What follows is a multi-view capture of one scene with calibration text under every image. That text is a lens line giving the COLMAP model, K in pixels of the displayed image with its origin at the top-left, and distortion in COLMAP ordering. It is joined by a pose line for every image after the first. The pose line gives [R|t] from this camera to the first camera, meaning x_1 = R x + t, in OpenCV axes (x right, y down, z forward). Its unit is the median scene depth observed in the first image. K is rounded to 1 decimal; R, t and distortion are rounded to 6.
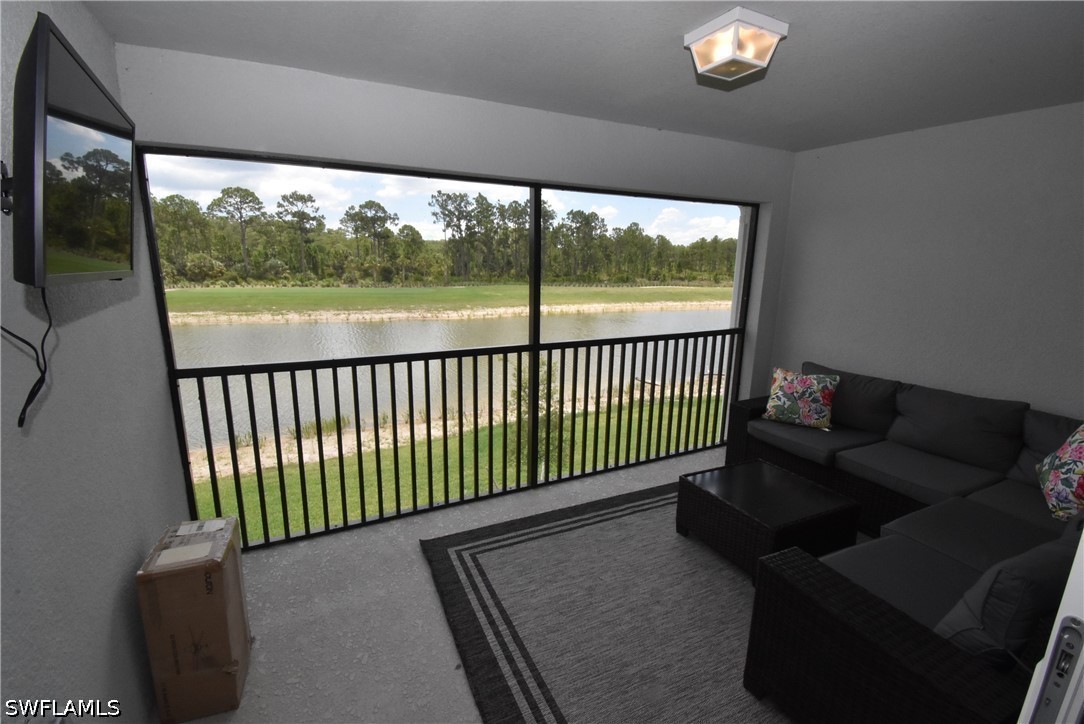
lens RADIAL K [[479.5, 0, 543.7], [0, 479.5, 362.3], [0, 0, 1]] dist [0.003668, -0.011415]
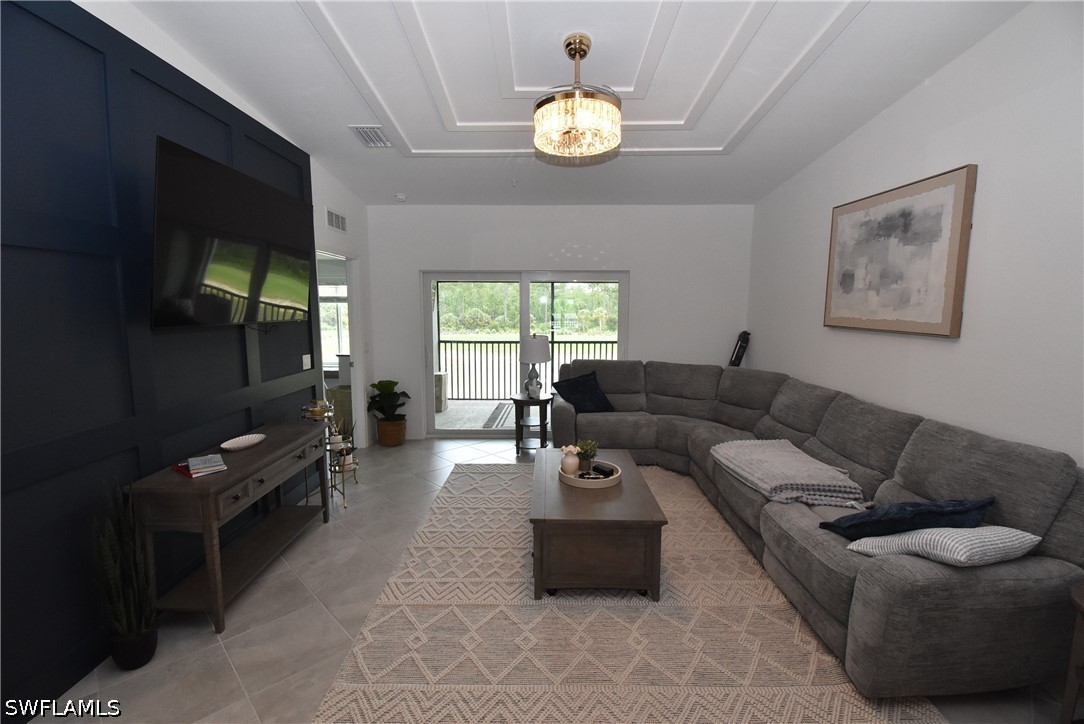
lens RADIAL K [[479.5, 0, 537.2], [0, 479.5, 361.6], [0, 0, 1]] dist [0.003668, -0.011415]
pose [[0.882706, 0.035945, -0.468550, 0.043910], [-0.085137, 0.992803, -0.084228, 0.011639], [0.462150, 0.114239, 0.879413, -0.050776]]
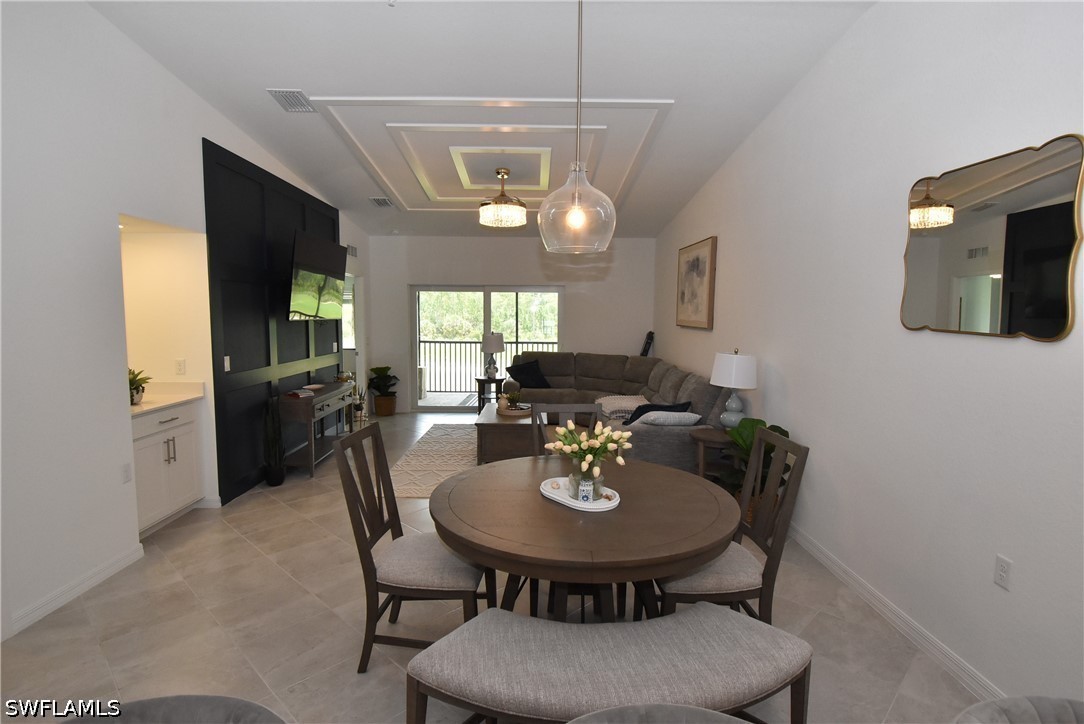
lens RADIAL K [[562.2, 0, 545.3], [0, 562.2, 361.7], [0, 0, 1]] dist [-0.001436, -0.001286]
pose [[0.896999, 0.026428, -0.441242, 0.066540], [-0.085909, 0.989600, -0.115372, 0.018768], [0.433604, 0.141395, 0.889941, -0.080194]]
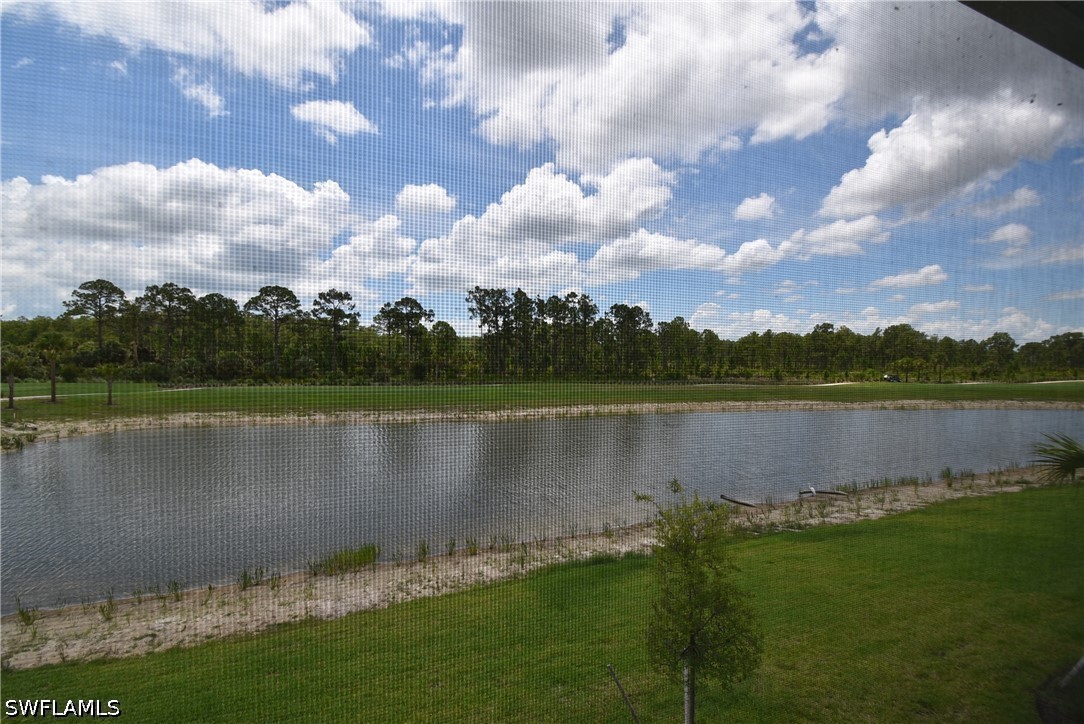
lens RADIAL K [[516.4, 0, 545.5], [0, 516.4, 360.9], [0, 0, 1]] dist [0.000502, 0.000154]
pose [[0.997898, -0.005010, -0.064608, -0.012142], [-0.007997, 0.979865, -0.199500, -0.003494], [0.064306, 0.199597, 0.977766, 0.016945]]
